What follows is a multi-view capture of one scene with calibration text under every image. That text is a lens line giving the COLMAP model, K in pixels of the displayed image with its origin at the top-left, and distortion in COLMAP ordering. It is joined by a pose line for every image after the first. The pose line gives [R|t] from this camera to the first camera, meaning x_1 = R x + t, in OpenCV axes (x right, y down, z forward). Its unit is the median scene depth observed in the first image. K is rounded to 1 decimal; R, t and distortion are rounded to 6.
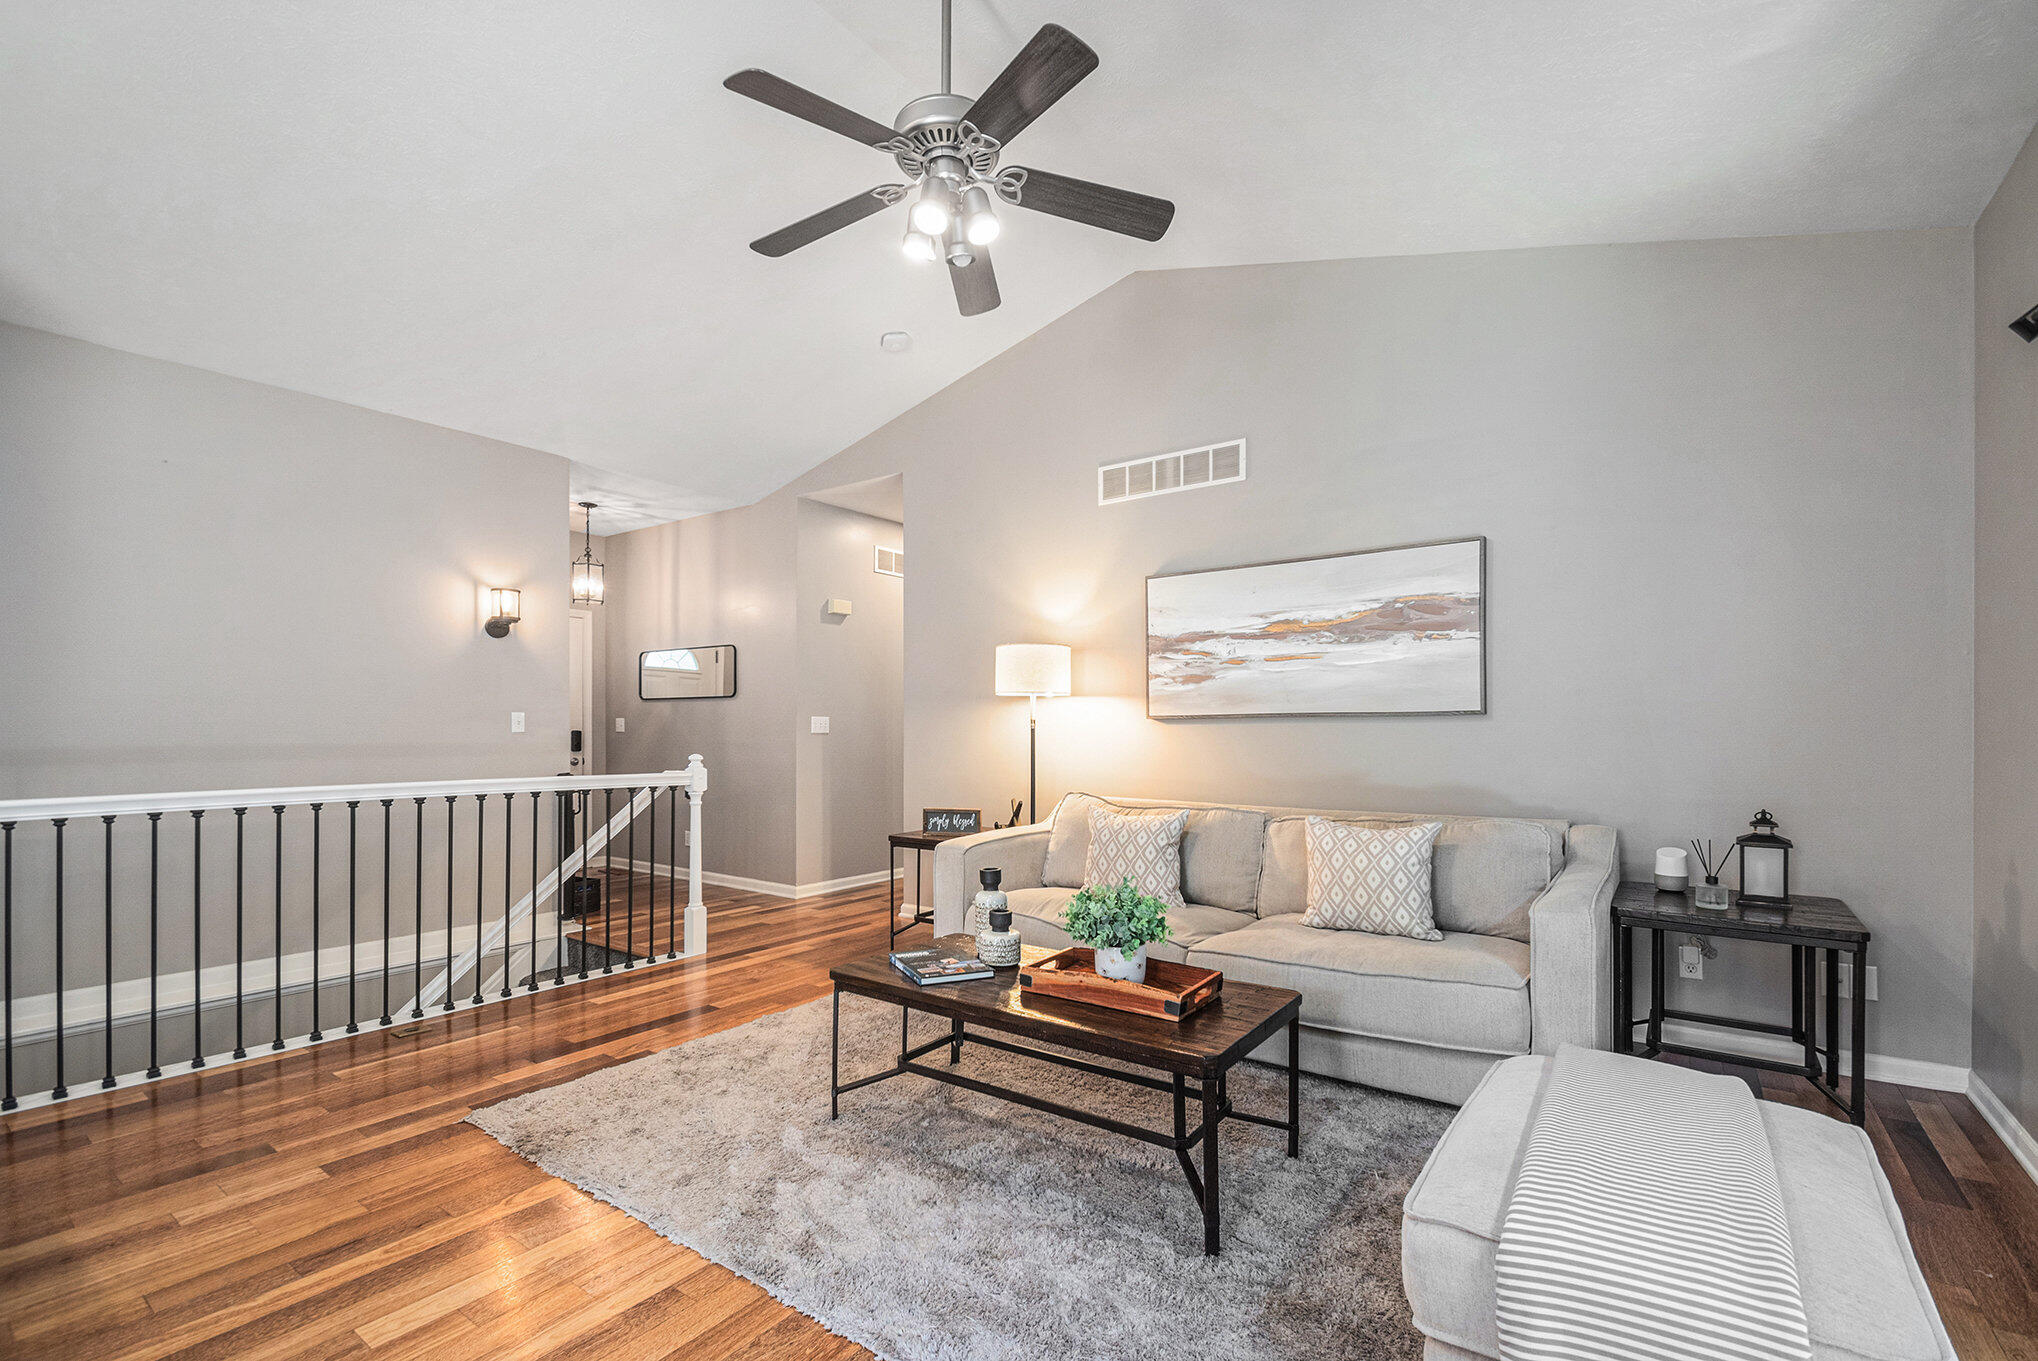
lens RADIAL K [[905.0, 0, 1016.9], [0, 905.0, 722.1], [0, 0, 1]] dist [-0.000411, -0.005888]
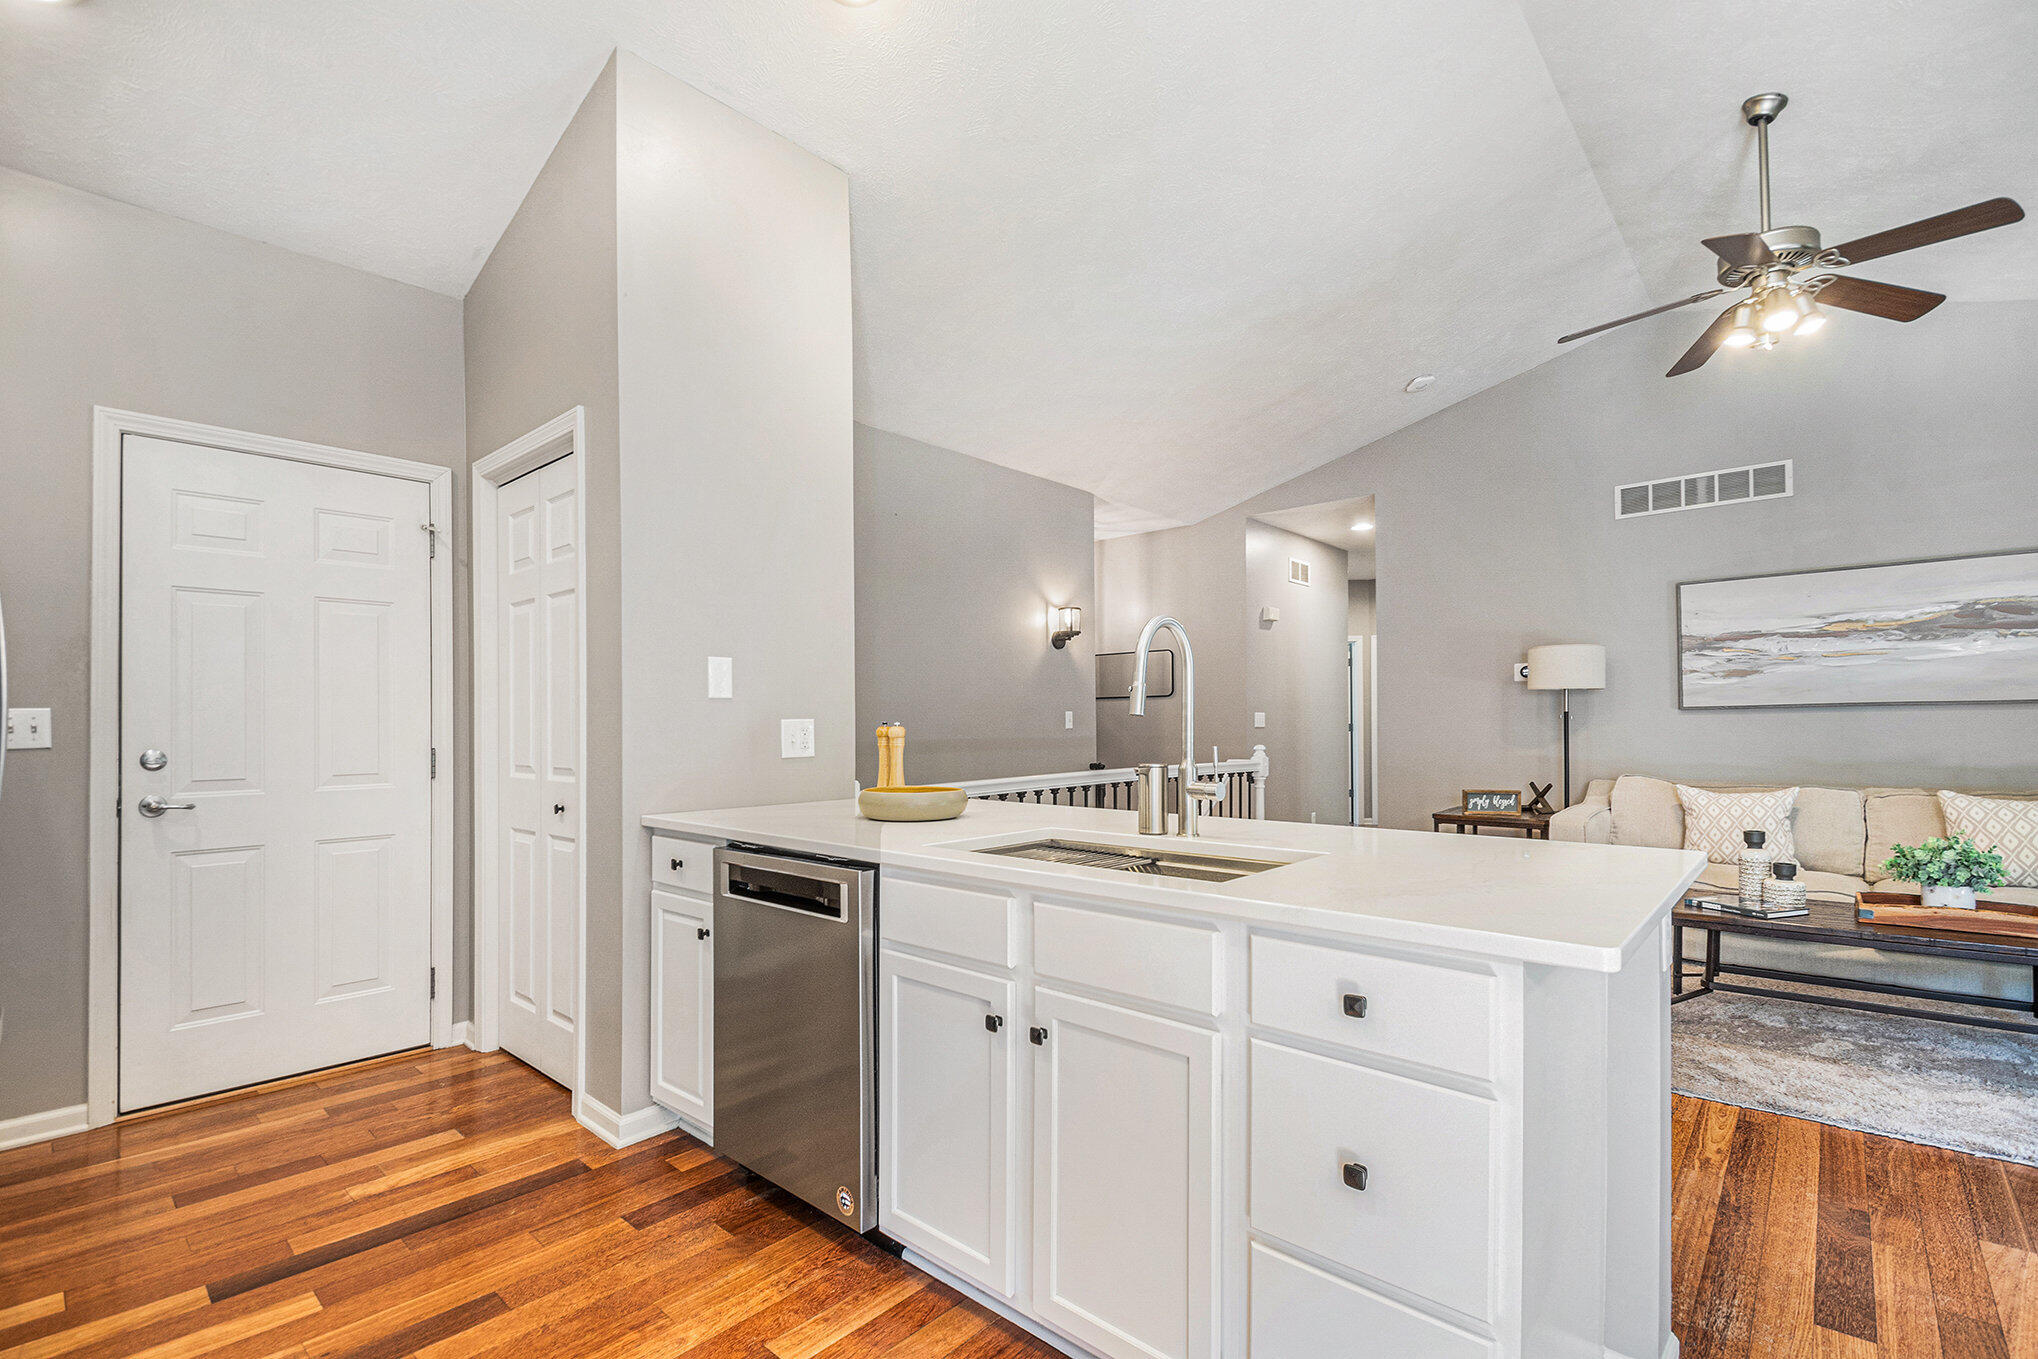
lens RADIAL K [[904.1, 0, 1012.1], [0, 904.1, 719.7], [0, 0, 1]] dist [0.001013, -0.013404]
pose [[0.992578, -0.012084, -0.121004, -0.561677], [0.012501, 0.999918, 0.002681, -0.004791], [0.120961, -0.004173, 0.992648, -0.217380]]
